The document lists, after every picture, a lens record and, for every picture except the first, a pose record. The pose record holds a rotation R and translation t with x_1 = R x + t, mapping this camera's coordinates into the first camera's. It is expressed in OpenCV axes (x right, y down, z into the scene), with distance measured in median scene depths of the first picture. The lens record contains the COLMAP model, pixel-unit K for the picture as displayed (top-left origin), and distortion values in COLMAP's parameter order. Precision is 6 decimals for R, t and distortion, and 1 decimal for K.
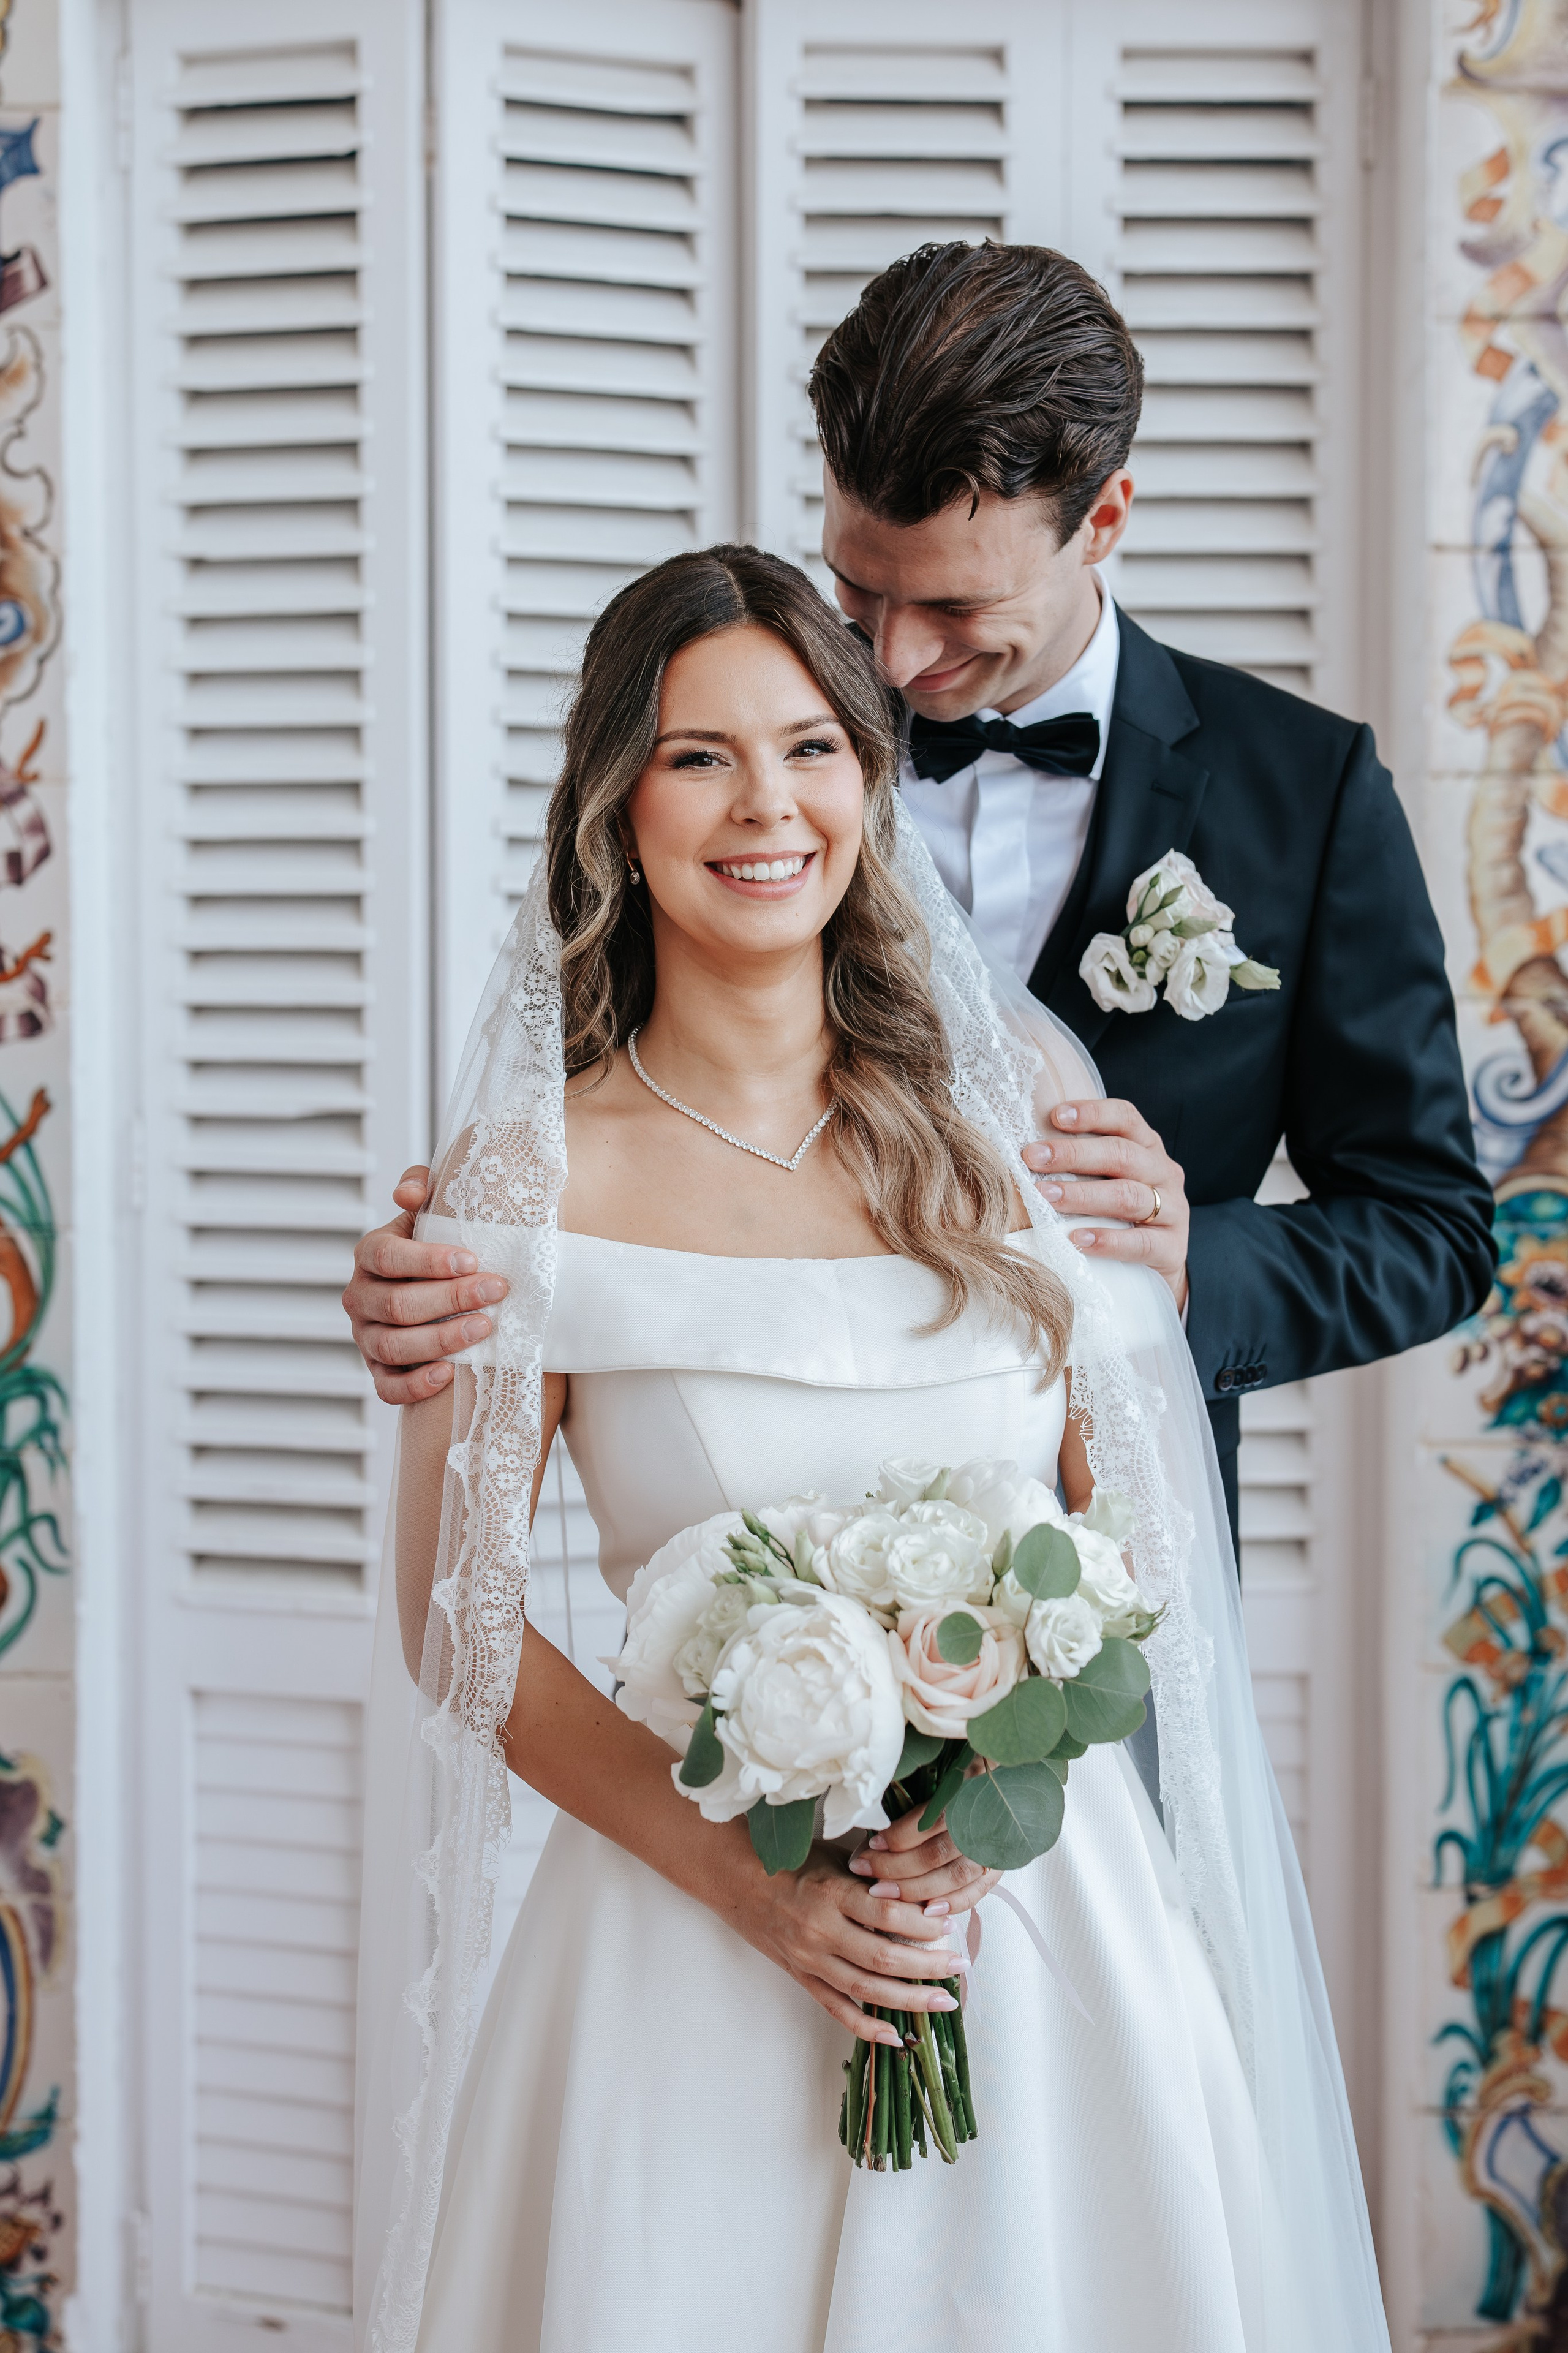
lens RADIAL K [[3315.9, 0, 739.6], [0, 3315.9, 1111.3], [0, 0, 1]] dist [0.038649, 0.000000]
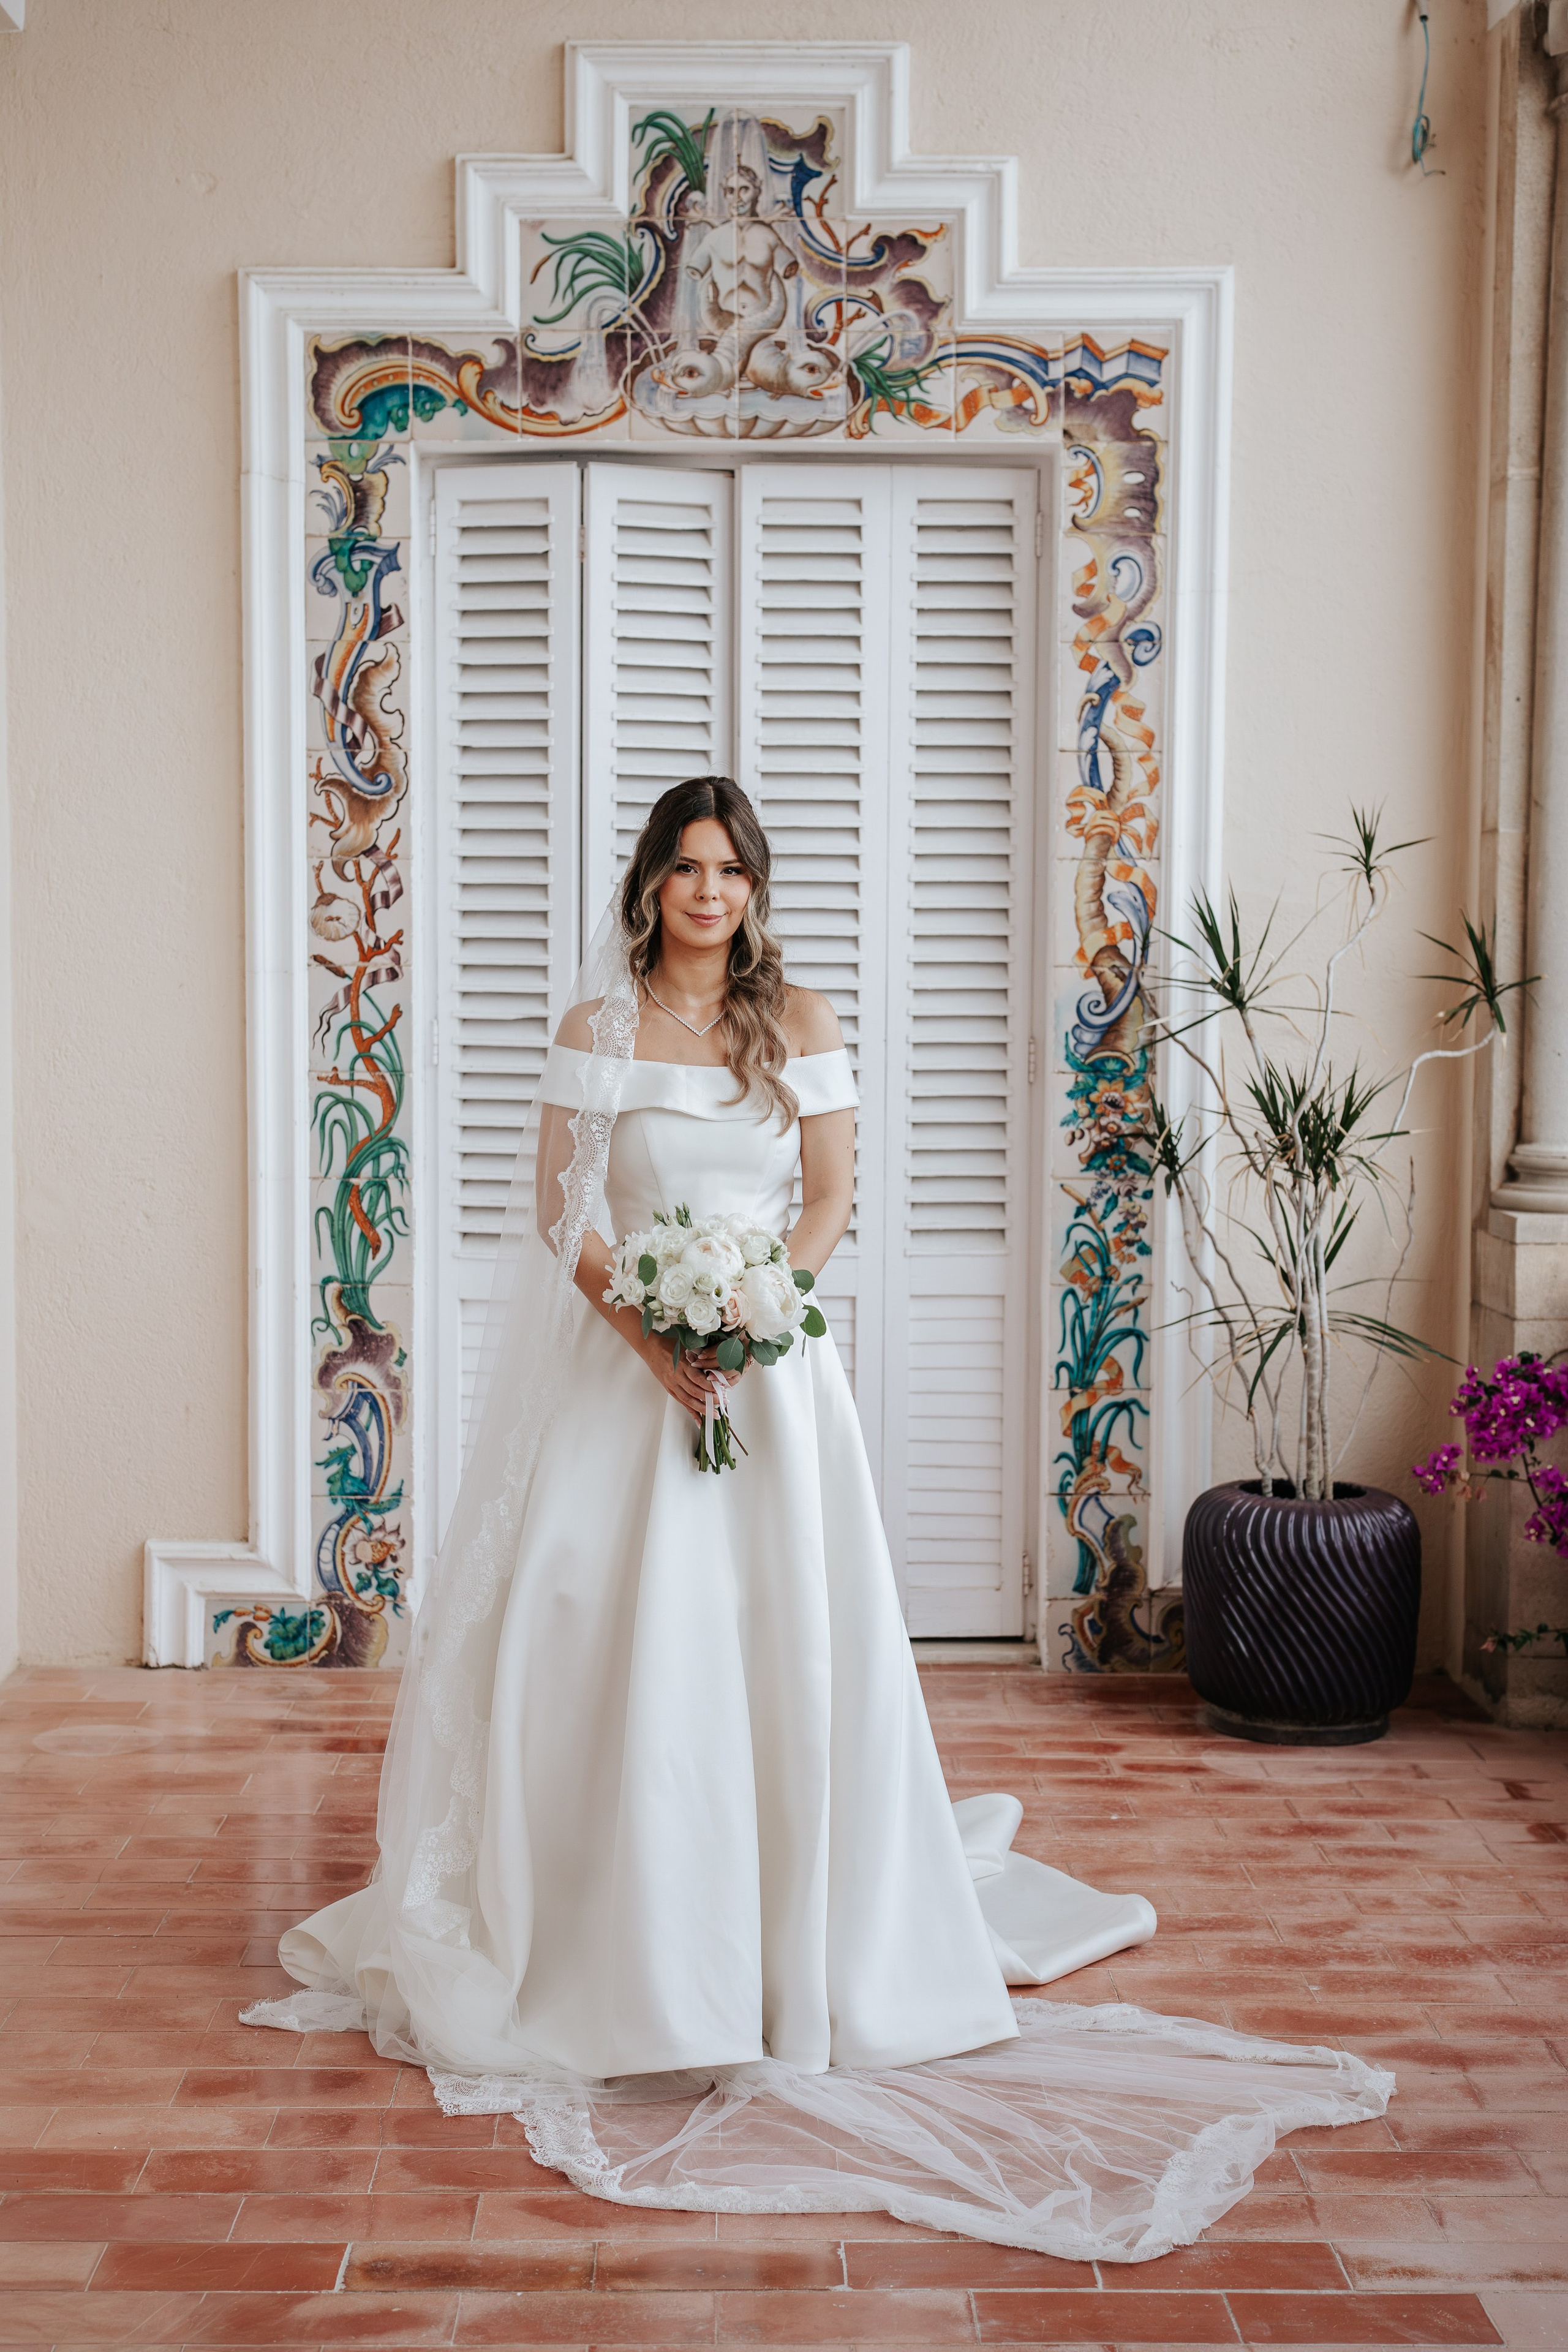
lens RADIAL K [[3314.8, 0, 776.1], [0, 3314.8, 1218.5], [0, 0, 1]] dist [0.038649, 0.000000]
pose [[0.999858, 0.008312, -0.014628, 0.061976], [-0.007679, 0.999054, 0.042793, 0.037193], [0.014970, -0.042675, 0.998977, -1.097374]]
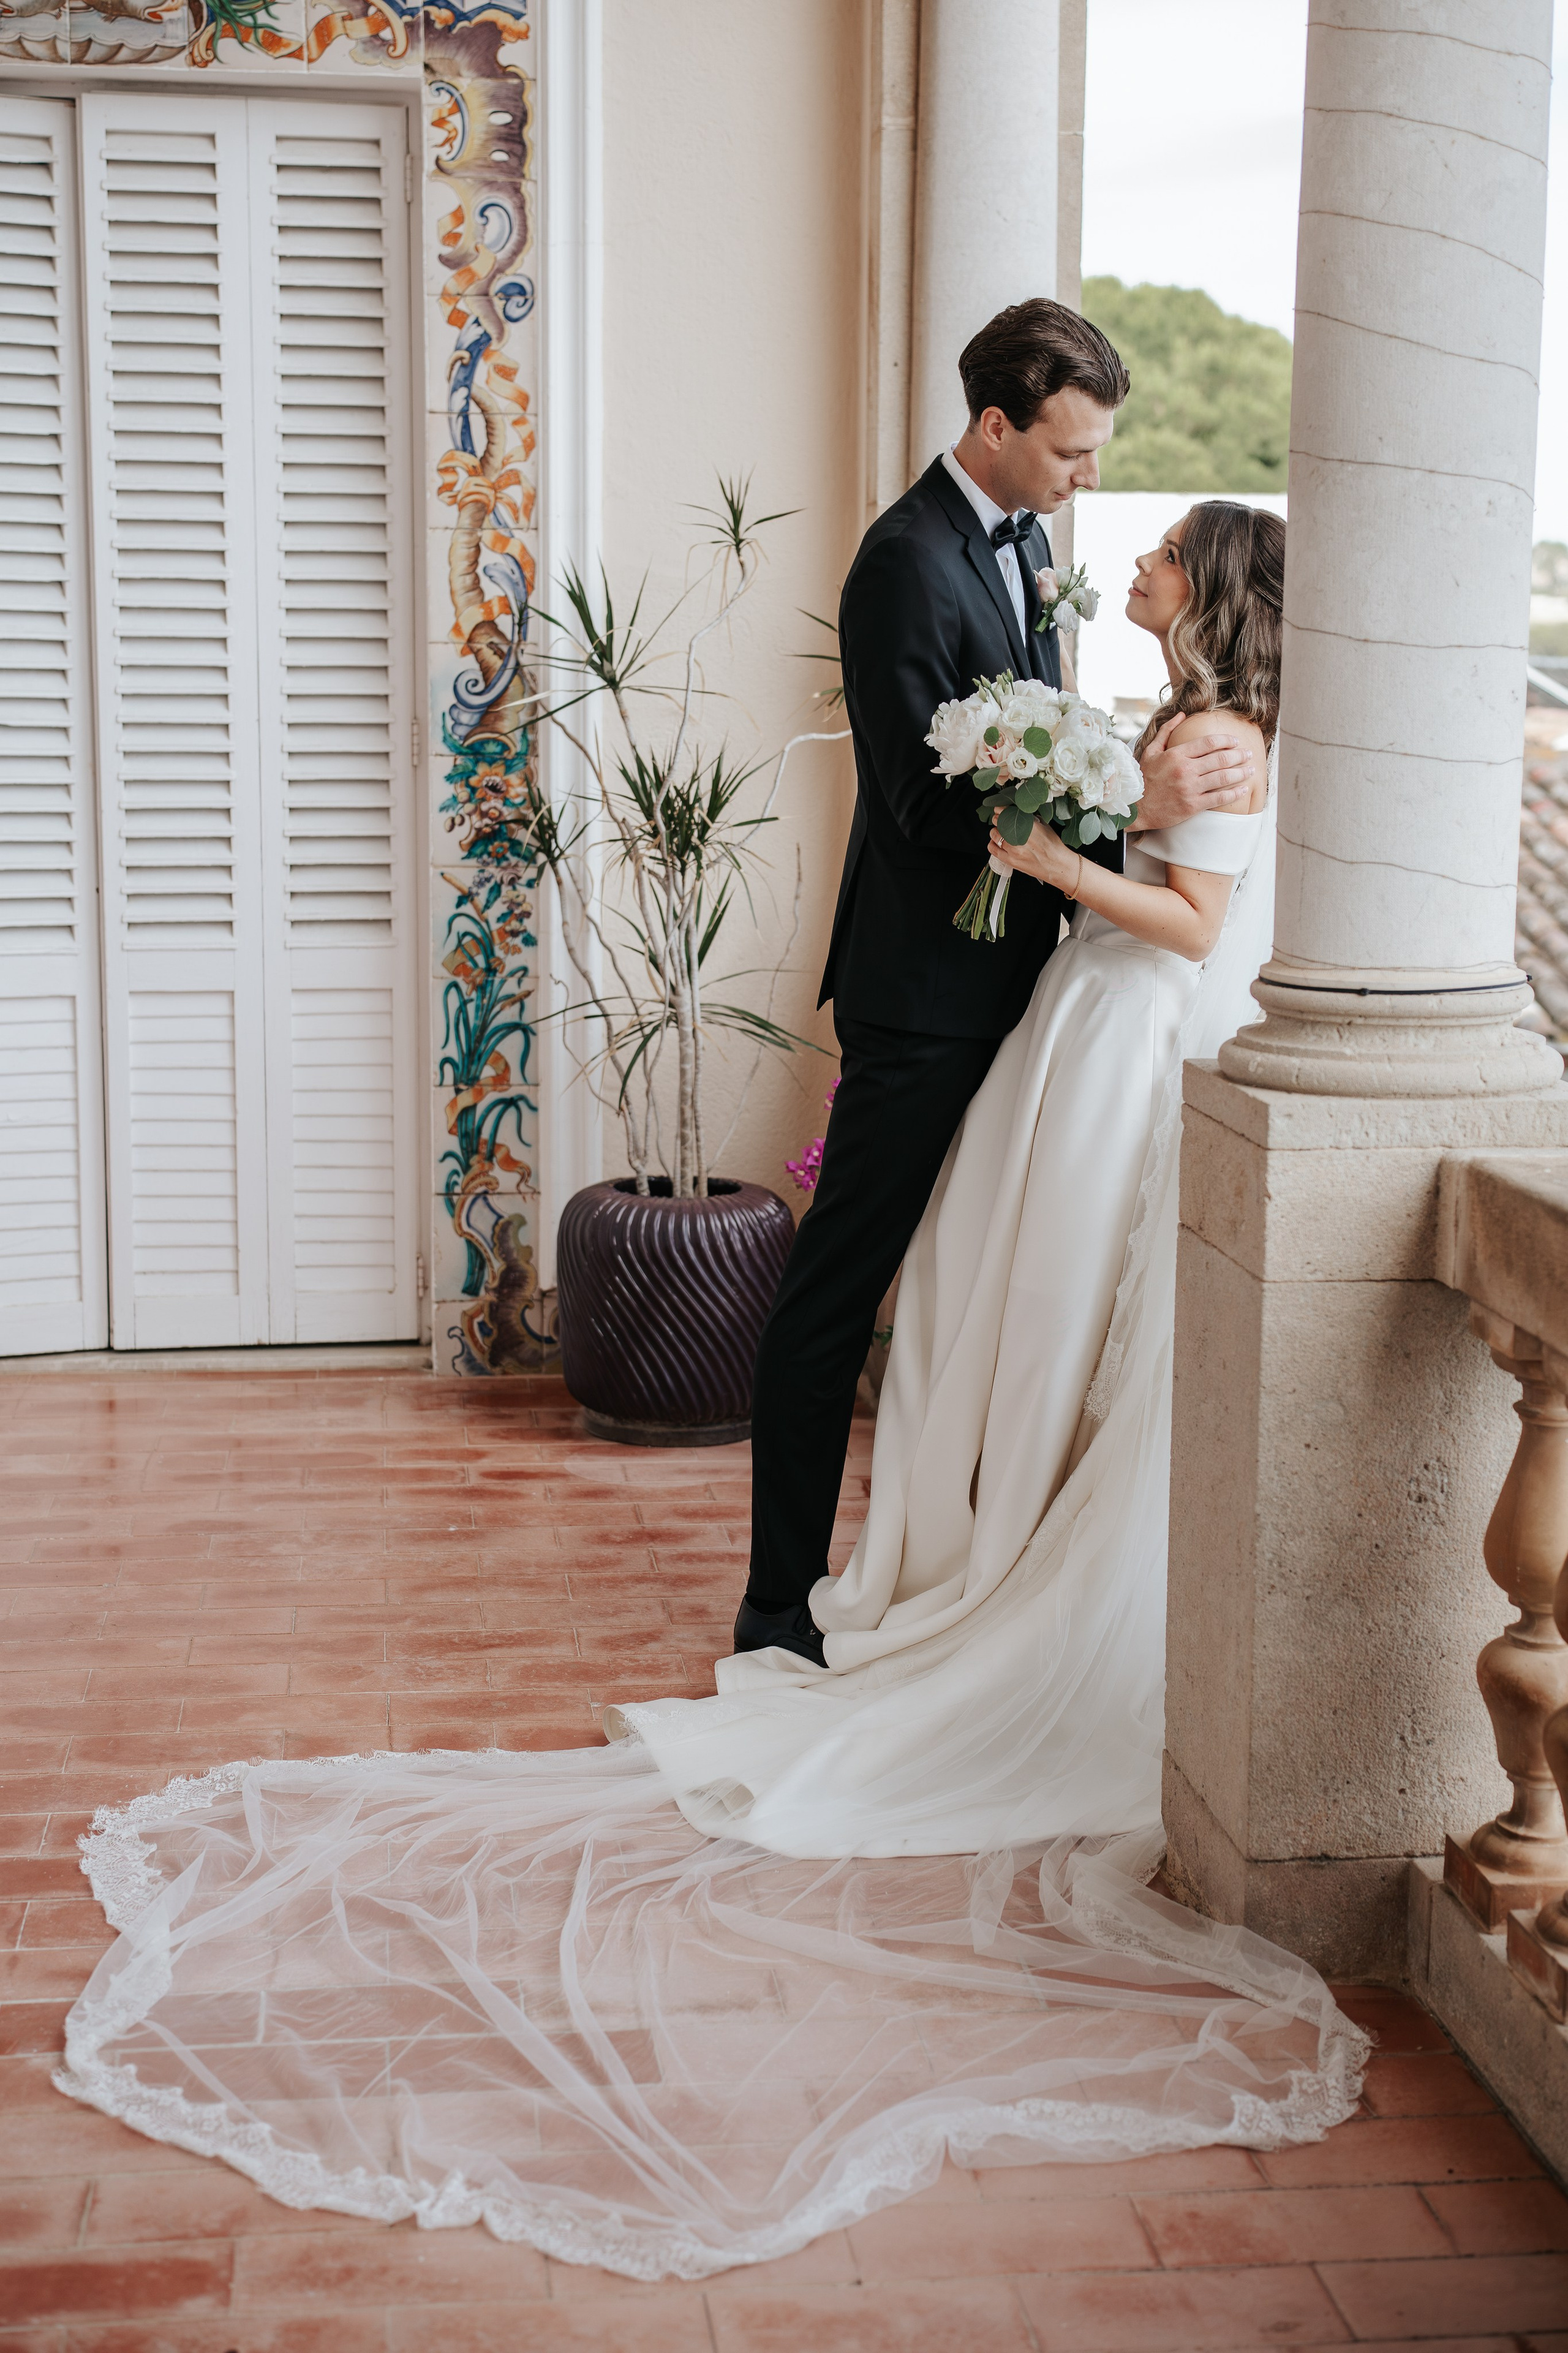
lens RADIAL K [[3315.9, 0, 812.9], [0, 3315.9, 1180.3], [0, 0, 1]] dist [0.038649, 0.000000]
pose [[0.994984, -0.004999, 0.099911, 0.233448], [-0.007837, 0.991785, 0.127672, 0.030284], [-0.099728, -0.127815, 0.986771, -1.032571]]
